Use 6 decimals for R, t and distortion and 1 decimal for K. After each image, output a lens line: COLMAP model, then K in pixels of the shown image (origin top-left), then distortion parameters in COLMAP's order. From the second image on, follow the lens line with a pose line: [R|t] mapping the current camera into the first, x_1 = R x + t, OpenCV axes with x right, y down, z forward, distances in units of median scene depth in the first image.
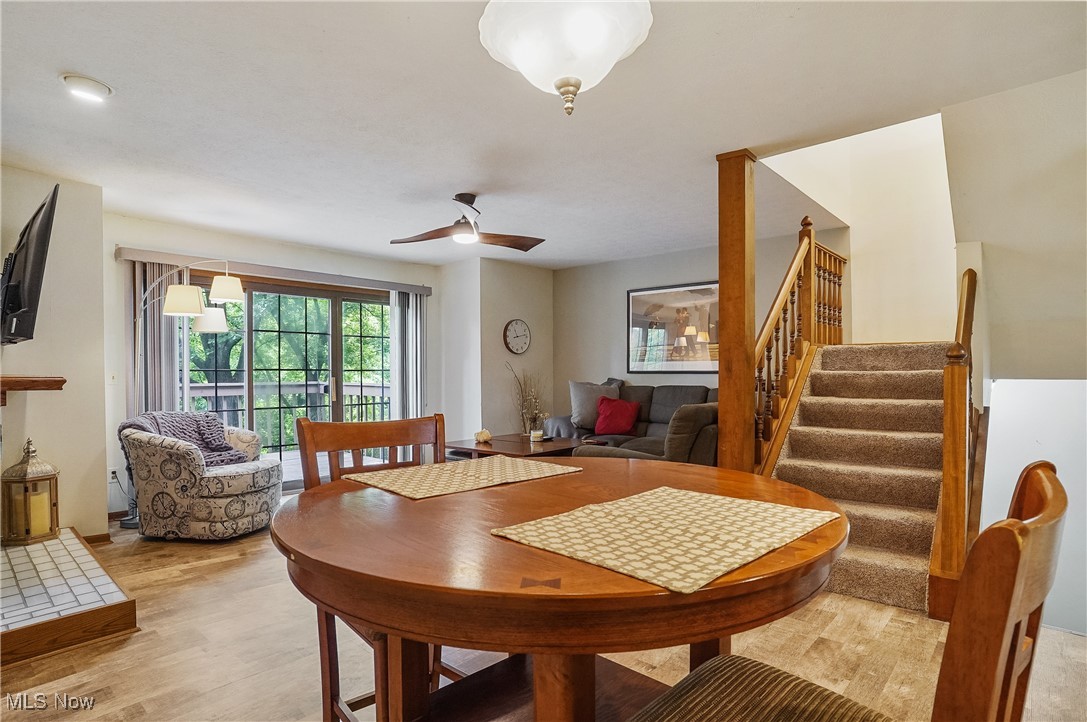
lens RADIAL K [[575.8, 0, 541.8], [0, 575.8, 379.3], [0, 0, 1]] dist [-0.076791, 0.040749]
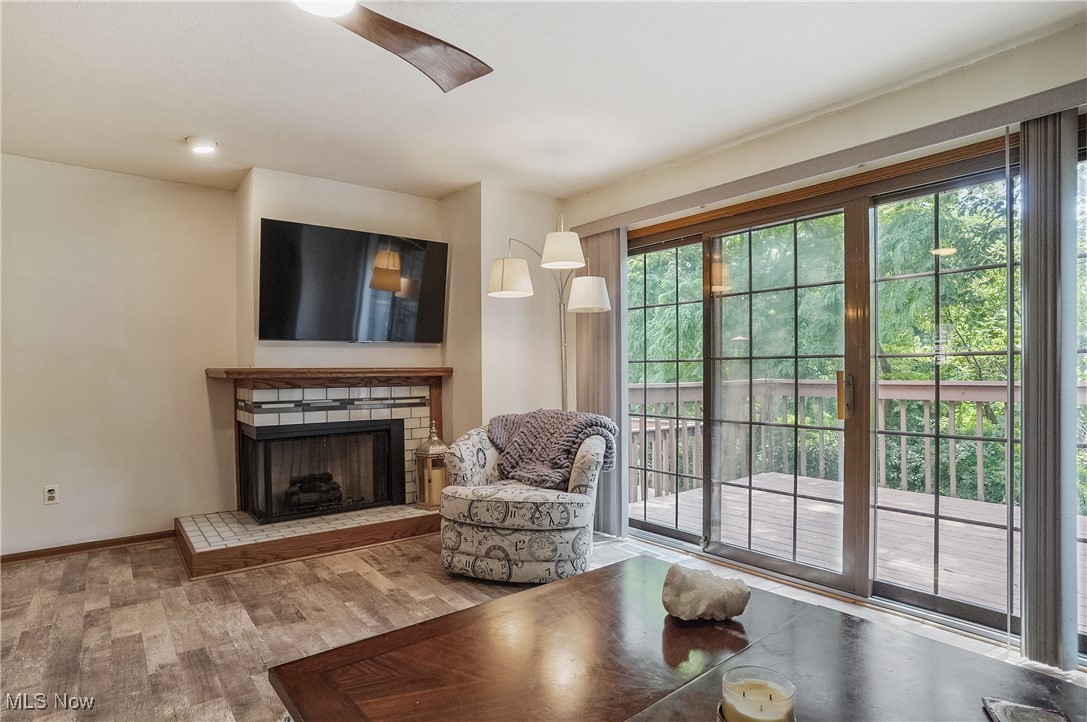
lens RADIAL K [[569.2, 0, 544.2], [0, 569.2, 383.2], [0, 0, 1]] dist [-0.082107, 0.046039]
pose [[-0.152419, 0.019491, -0.988124, 0.195079], [-0.007918, 0.999749, 0.020942, -0.001466], [0.988284, 0.011016, -0.152226, 1.179261]]
